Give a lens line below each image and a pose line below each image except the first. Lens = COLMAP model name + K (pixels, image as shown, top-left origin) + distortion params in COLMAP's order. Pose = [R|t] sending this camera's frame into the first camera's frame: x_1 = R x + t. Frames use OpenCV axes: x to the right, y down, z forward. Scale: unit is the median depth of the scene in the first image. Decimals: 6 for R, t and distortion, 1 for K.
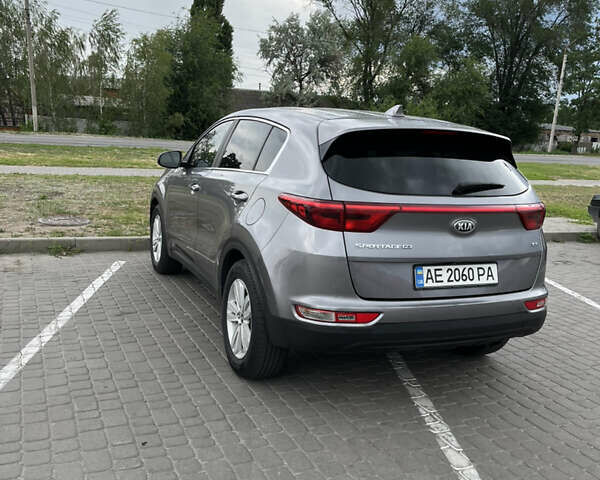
lens RADIAL K [[609.4, 0, 298.5], [0, 609.4, 251.7], [0, 0, 1]] dist [0.042744, 0.000000]
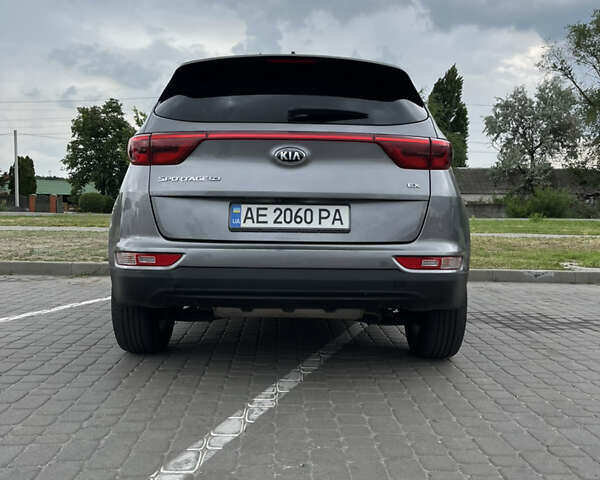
lens RADIAL K [[609.4, 0, 302.6], [0, 609.4, 239.6], [0, 0, 1]] dist [0.042744, 0.000000]
pose [[0.923682, -0.025714, -0.382297, 0.581883], [-0.035689, 0.987634, -0.152658, 0.191839], [0.381495, 0.154651, 0.911342, 0.248311]]
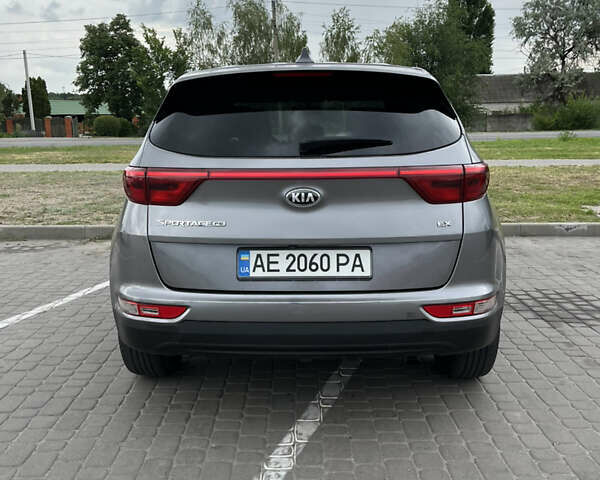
lens RADIAL K [[609.4, 0, 297.0], [0, 609.4, 243.4], [0, 0, 1]] dist [0.042744, 0.000000]
pose [[0.907276, 0.015000, -0.420268, 0.553716], [-0.017380, 0.999847, -0.001833, 0.015254], [0.420176, 0.008967, 0.907398, 0.313813]]
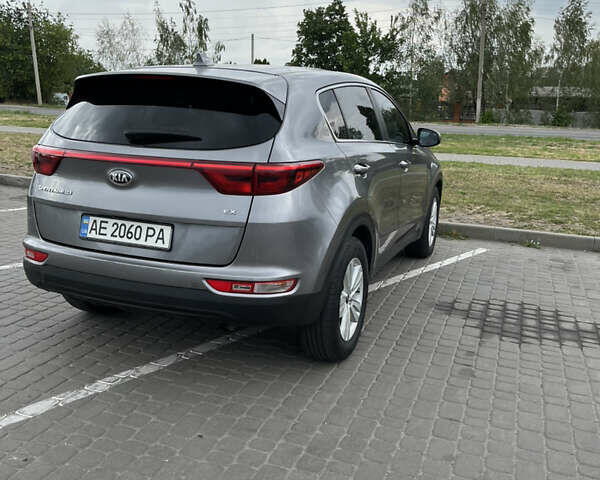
lens RADIAL K [[609.4, 0, 297.7], [0, 609.4, 250.9], [0, 0, 1]] dist [0.042744, 0.000000]
pose [[0.707055, 0.137526, -0.693656, 1.067947], [-0.133521, 0.989226, 0.060026, -0.022440], [0.694438, 0.050176, 0.717800, 0.510199]]
